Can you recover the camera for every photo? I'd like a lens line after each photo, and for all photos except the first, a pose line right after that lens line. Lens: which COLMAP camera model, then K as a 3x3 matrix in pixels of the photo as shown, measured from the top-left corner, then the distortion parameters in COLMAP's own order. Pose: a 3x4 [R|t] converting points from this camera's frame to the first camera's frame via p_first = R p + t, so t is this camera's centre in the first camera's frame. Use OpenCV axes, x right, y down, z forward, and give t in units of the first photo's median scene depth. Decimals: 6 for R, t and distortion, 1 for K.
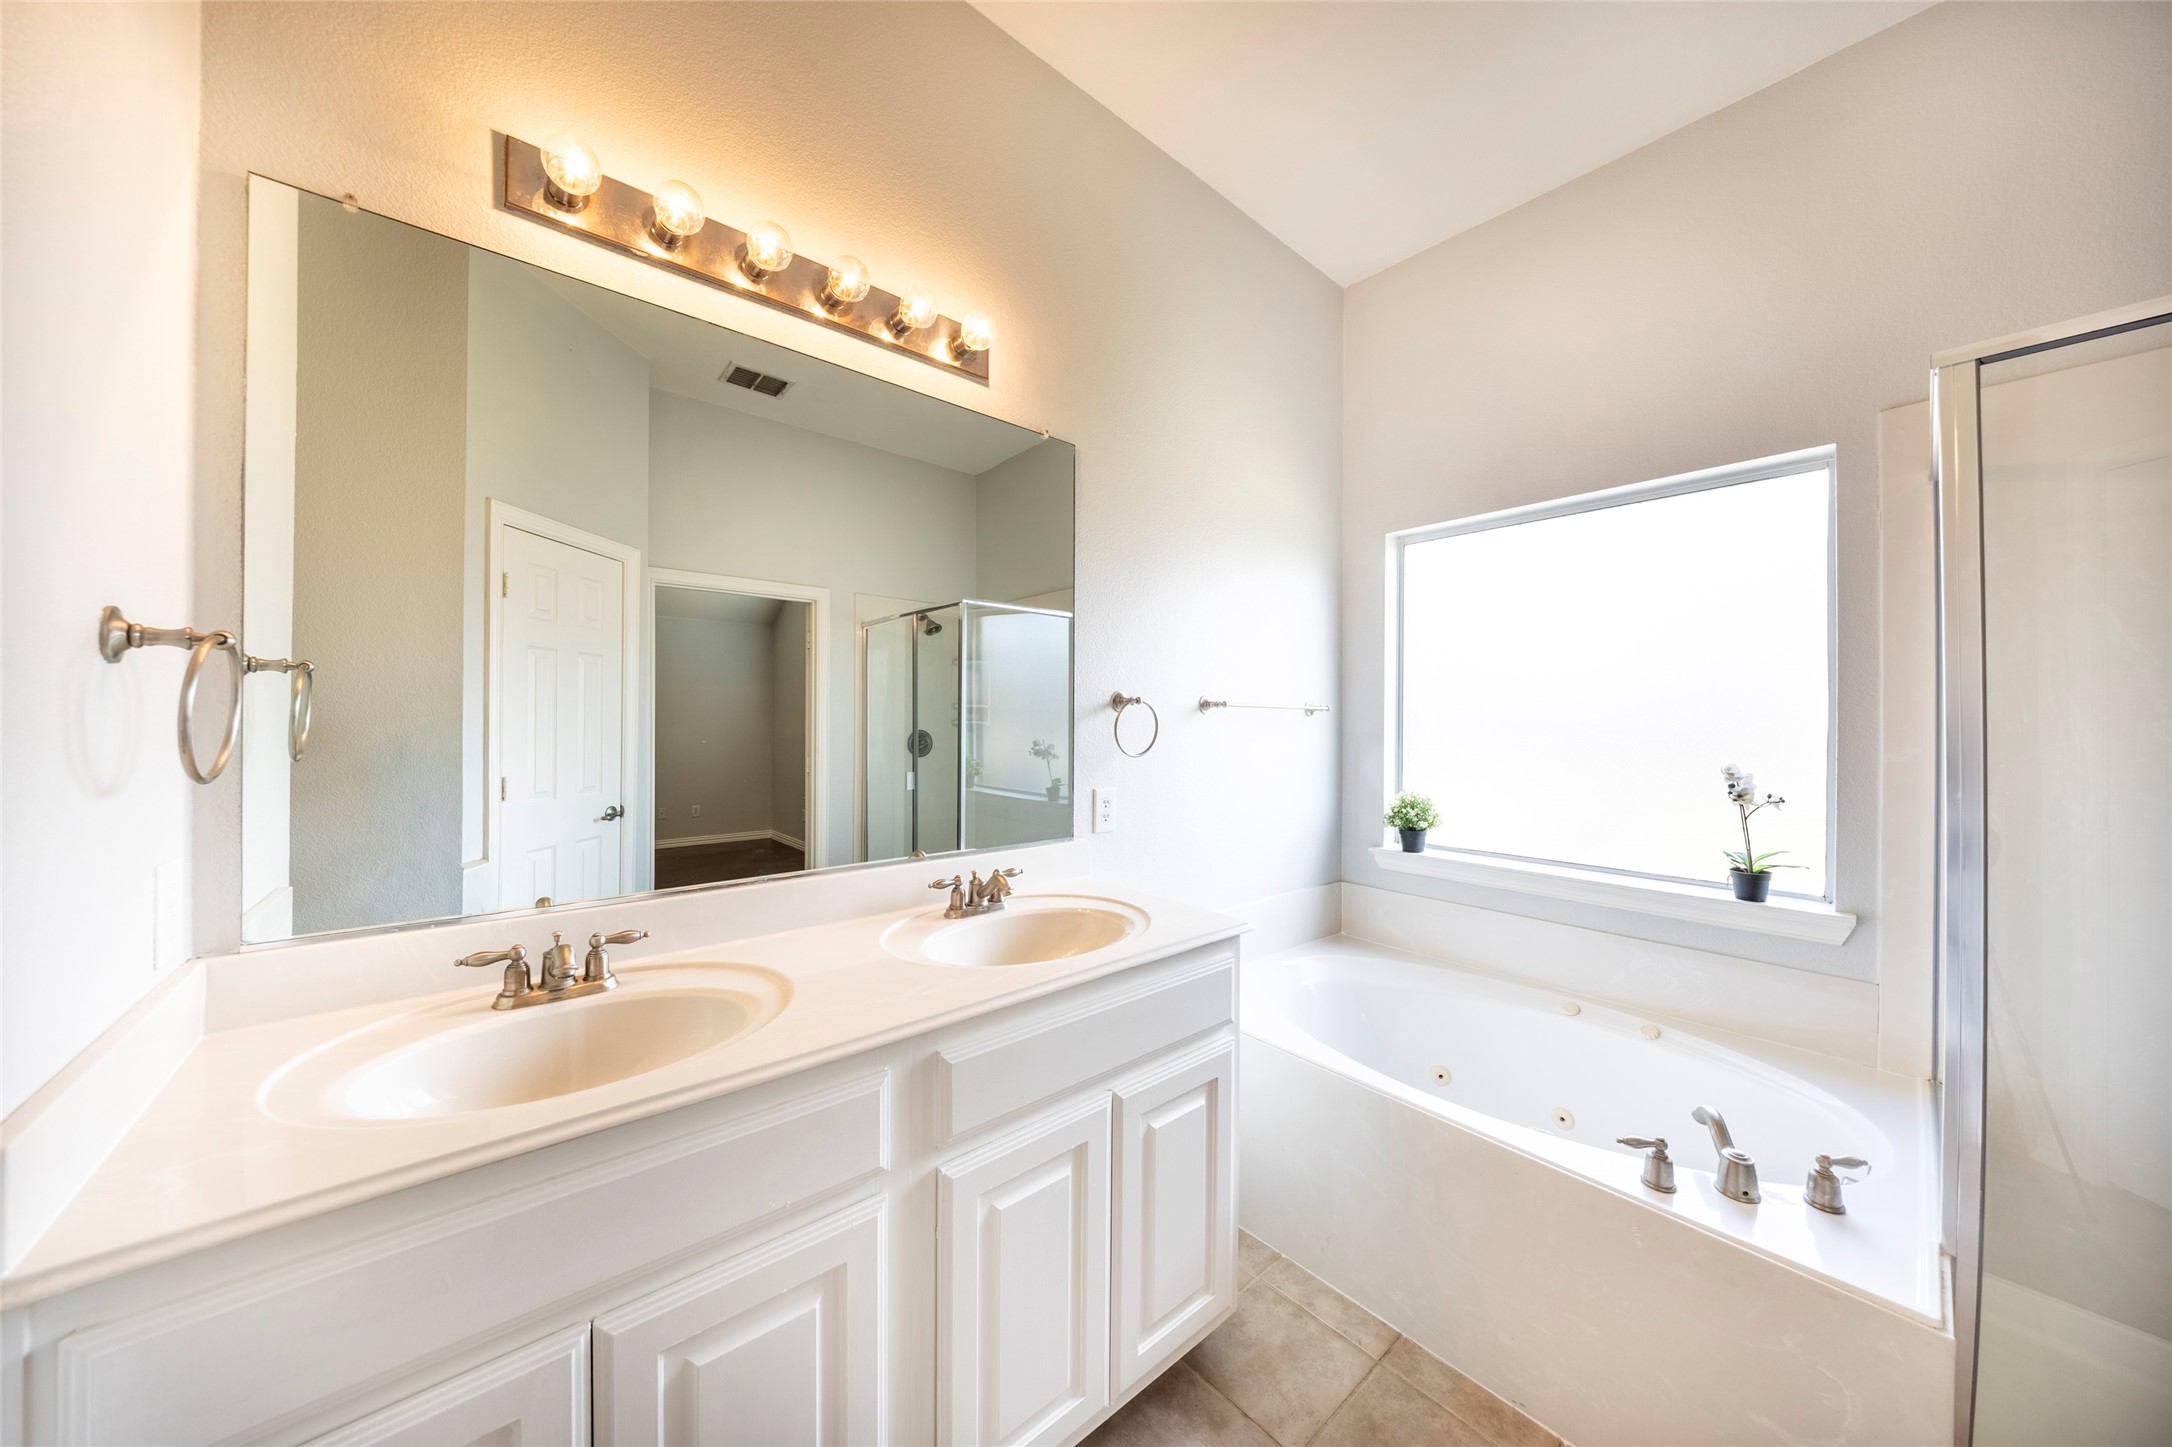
lens RADIAL K [[721.9, 0, 1086.0], [0, 721.9, 723.5], [0, 0, 1]] dist [-0.012349, -0.000021]
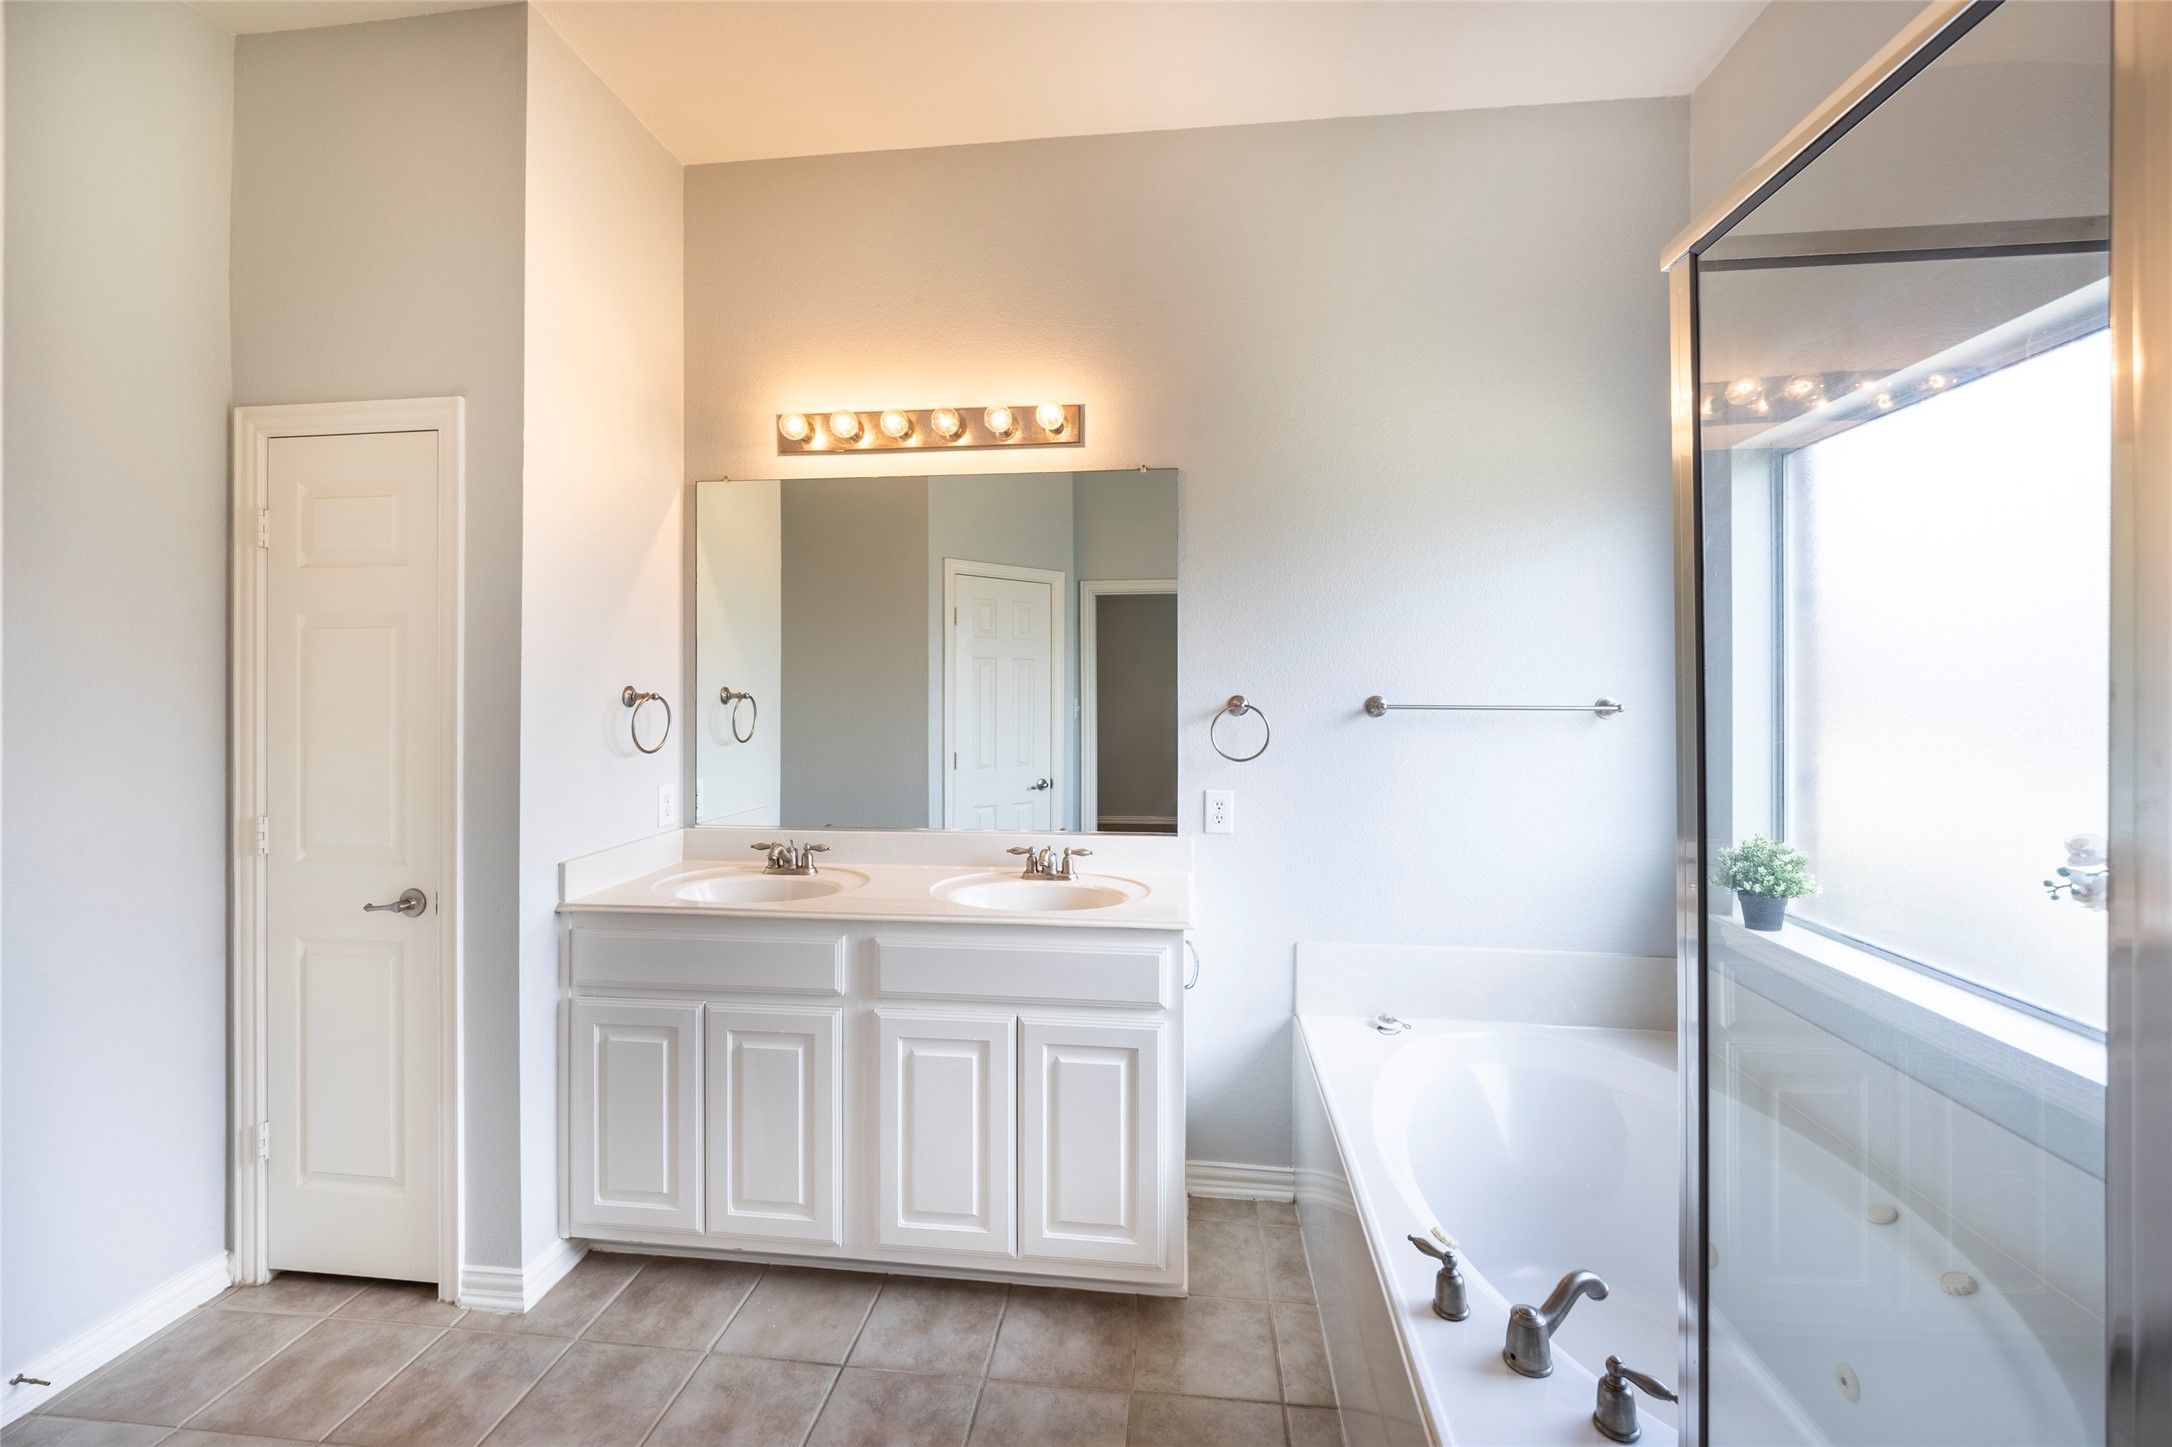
lens RADIAL K [[882.6, 0, 1085.5], [0, 882.6, 690.5], [0, 0, 1]] dist [-0.000549, -0.000255]
pose [[0.687653, -0.005137, -0.726021, 1.080379], [-0.000298, 0.999973, -0.007357, -0.060133], [0.726040, 0.005276, 0.687633, -0.021097]]
